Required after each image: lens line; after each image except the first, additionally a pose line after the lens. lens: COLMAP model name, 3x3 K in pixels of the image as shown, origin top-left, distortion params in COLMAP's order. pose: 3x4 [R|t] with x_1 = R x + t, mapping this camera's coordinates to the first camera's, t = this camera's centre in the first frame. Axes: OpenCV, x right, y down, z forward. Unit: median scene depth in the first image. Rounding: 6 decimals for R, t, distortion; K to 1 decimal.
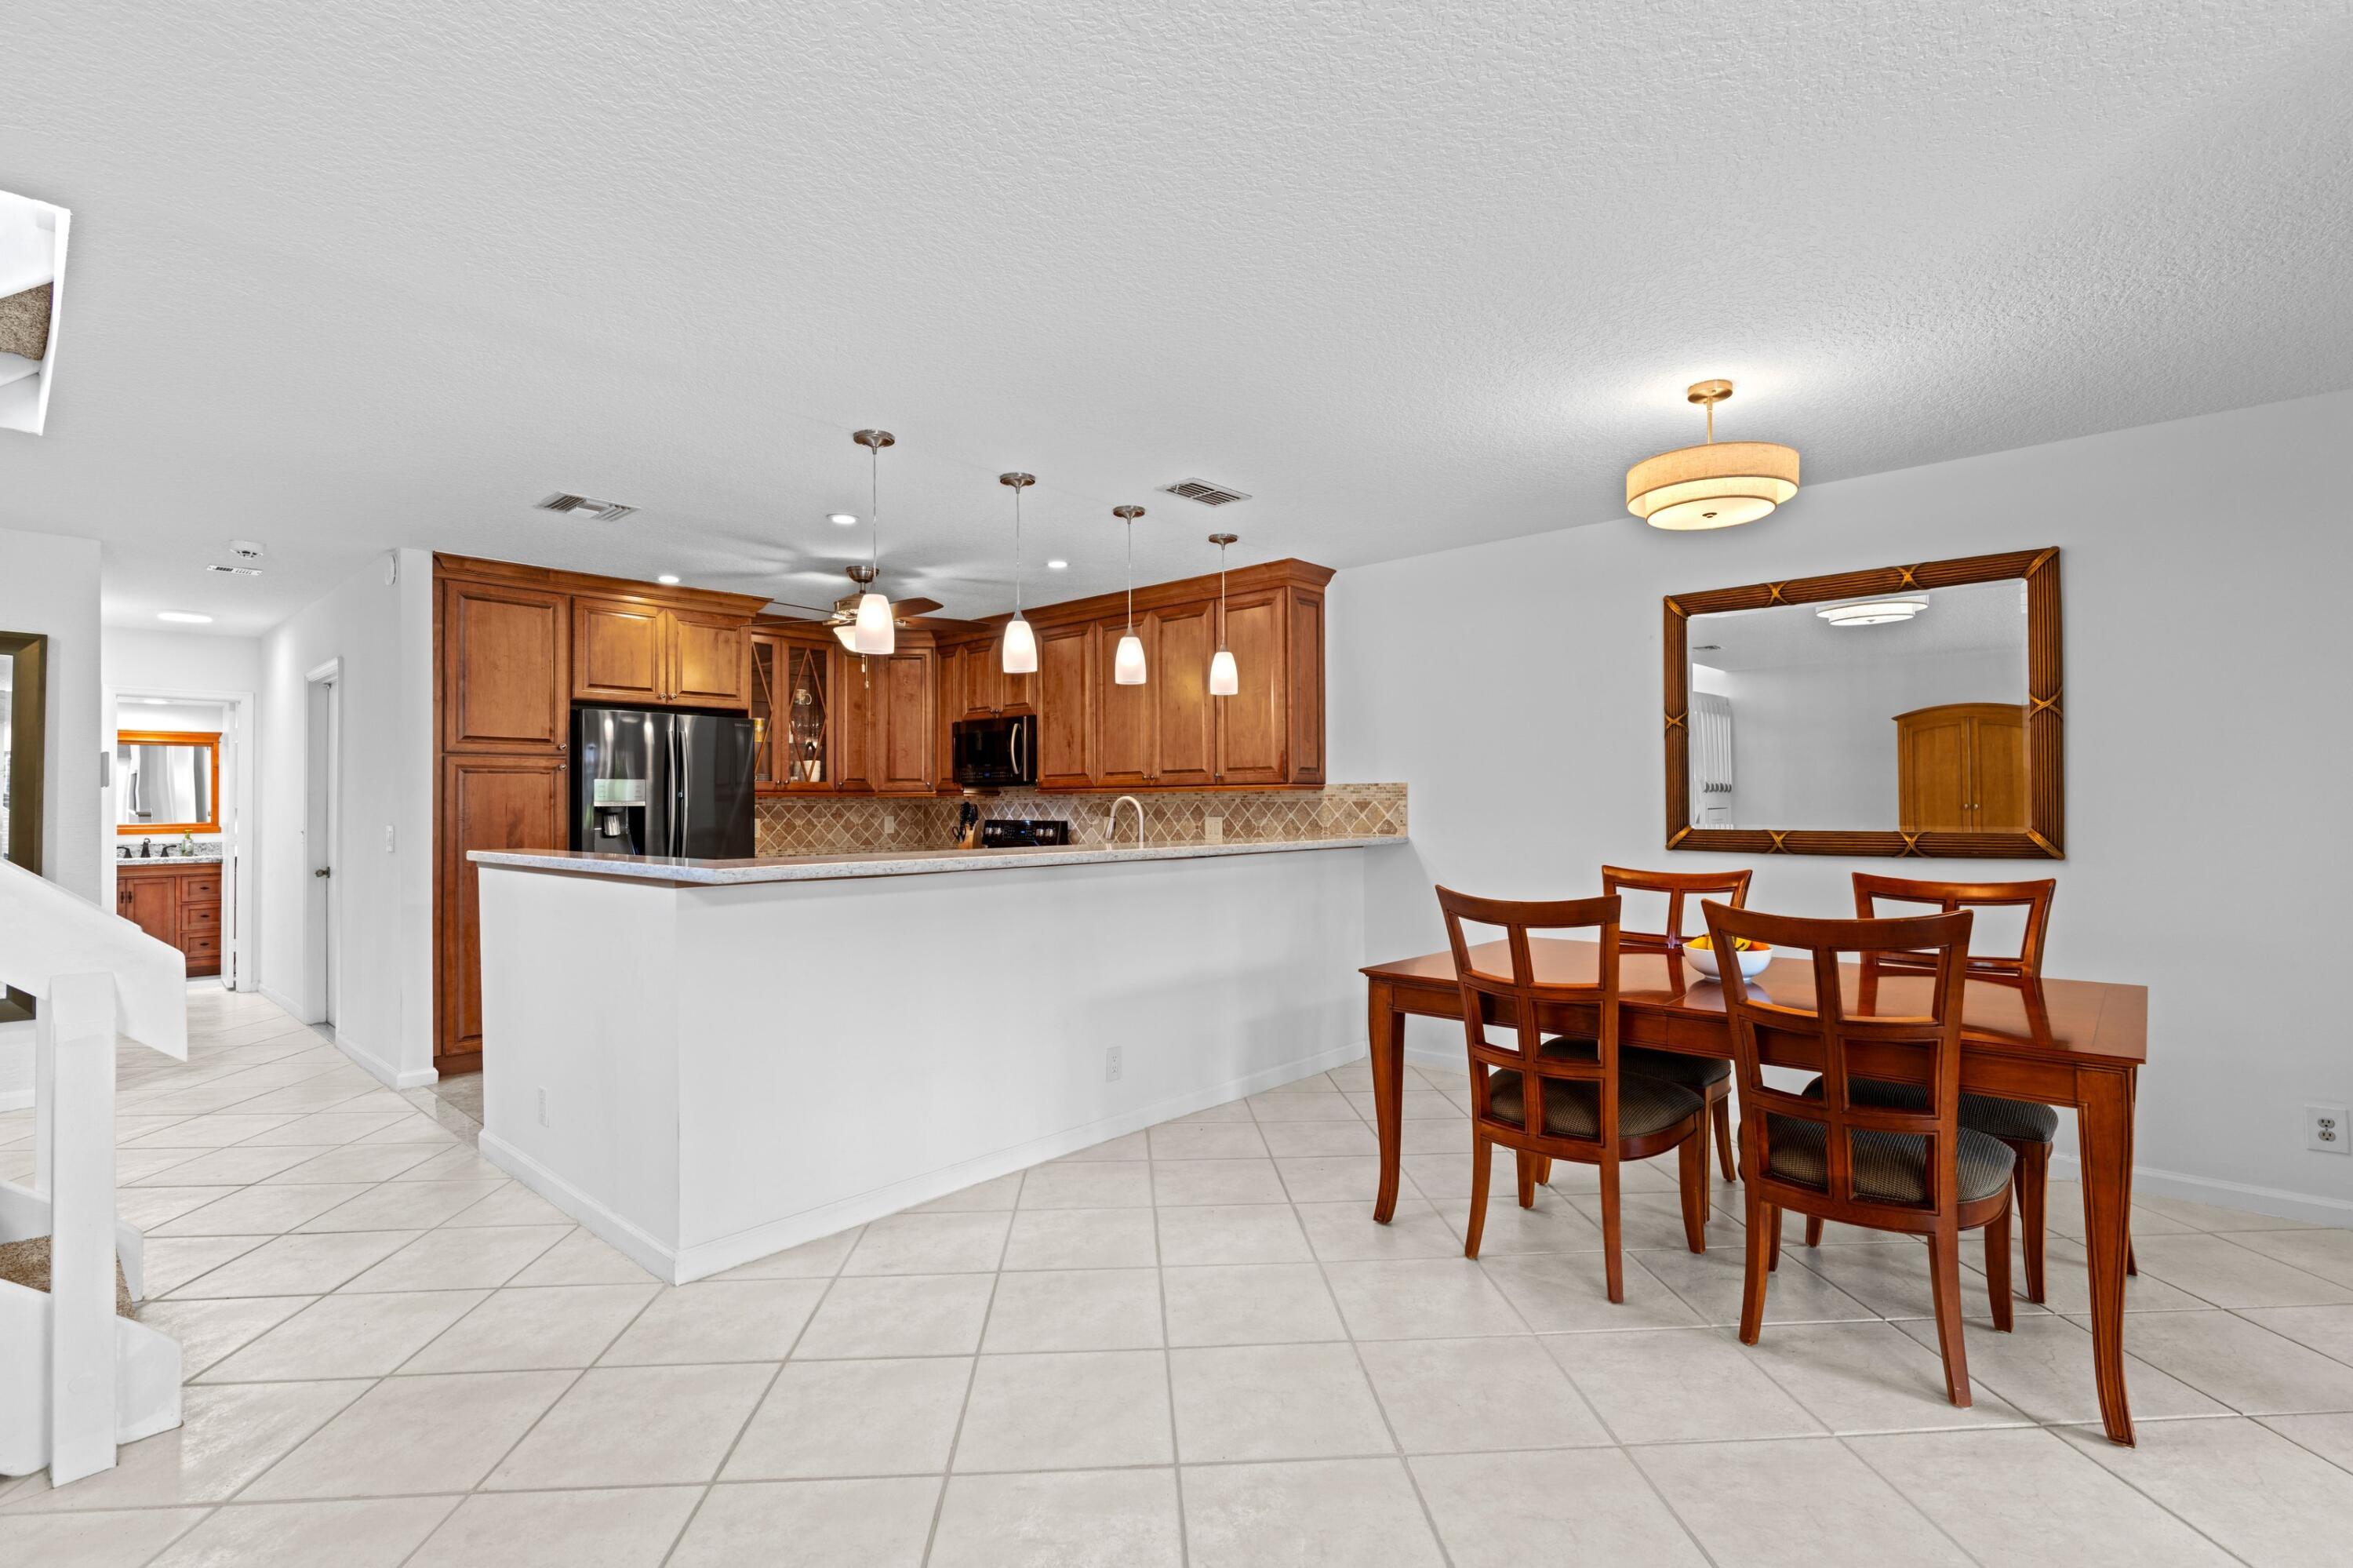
lens RADIAL K [[1069.0, 0, 1184.5], [0, 1069.0, 811.5], [0, 0, 1]] dist [-0.002916, 0.002834]
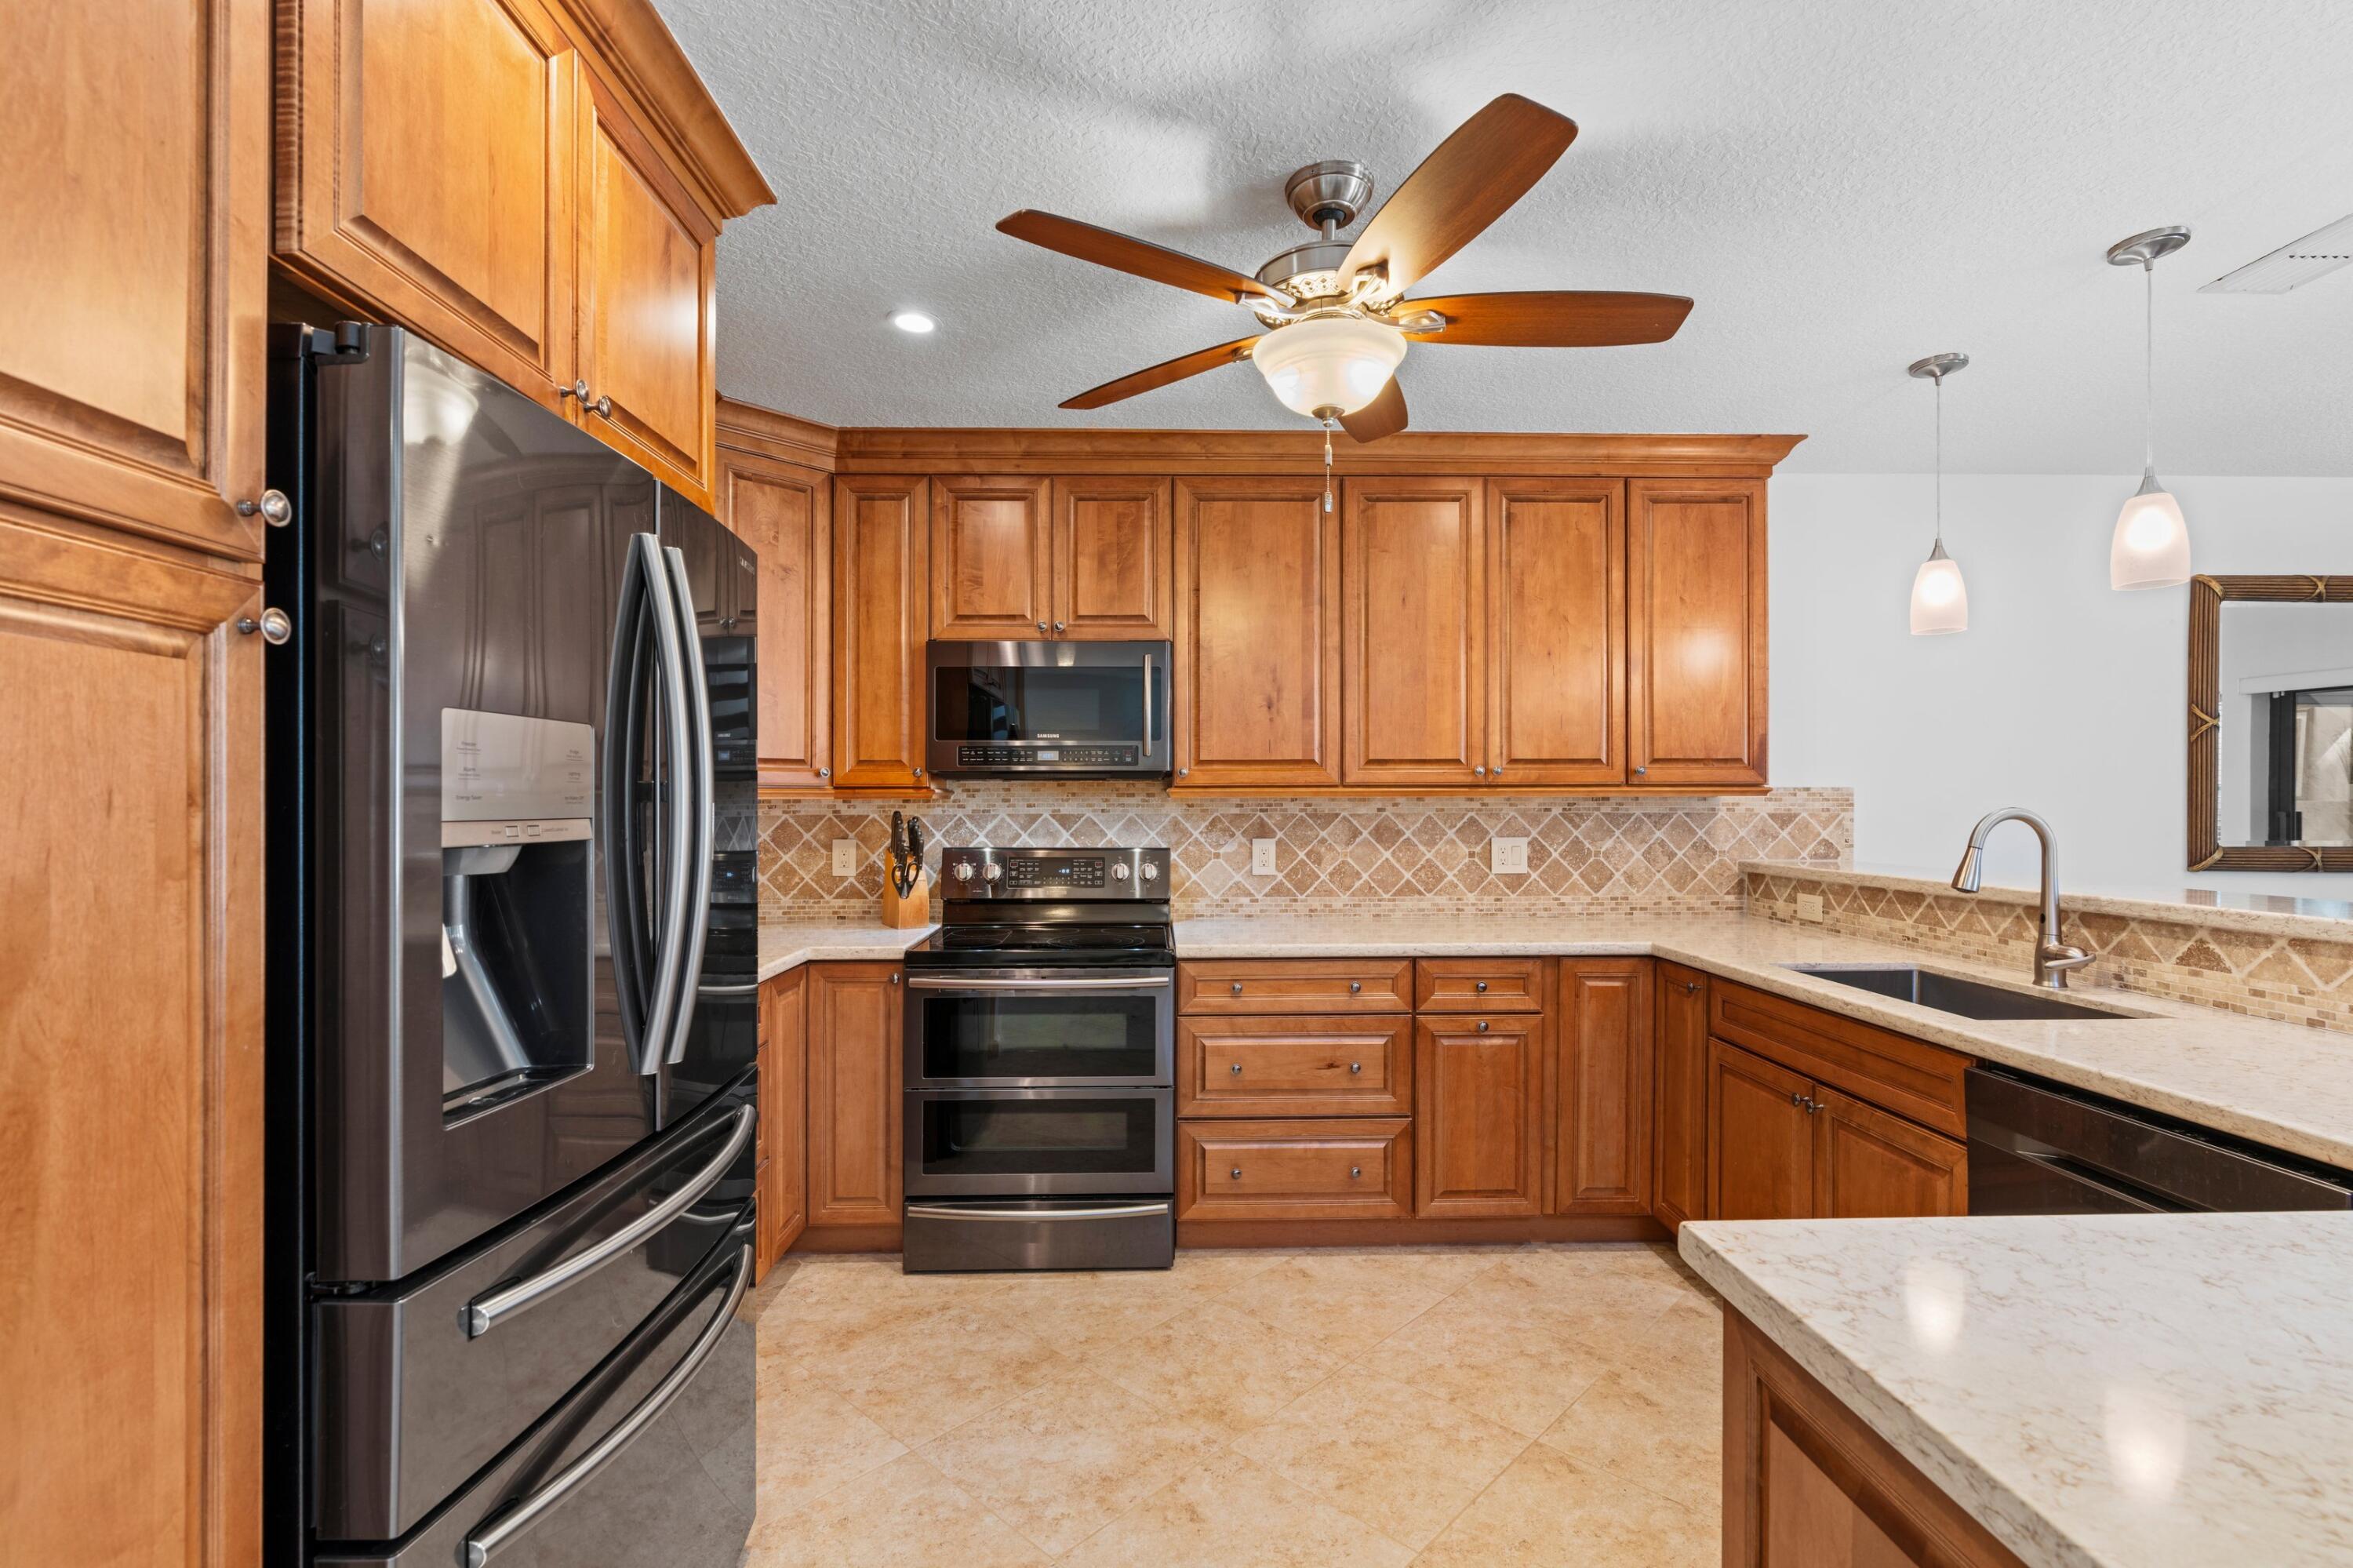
lens RADIAL K [[1069.0, 0, 1184.5], [0, 1069.0, 811.5], [0, 0, 1]] dist [-0.002916, 0.002834]
pose [[0.719204, -0.001853, 0.694797, -0.644803], [0.002124, 0.999998, 0.000469, -0.012585], [-0.694796, 0.001138, 0.719206, 0.836602]]
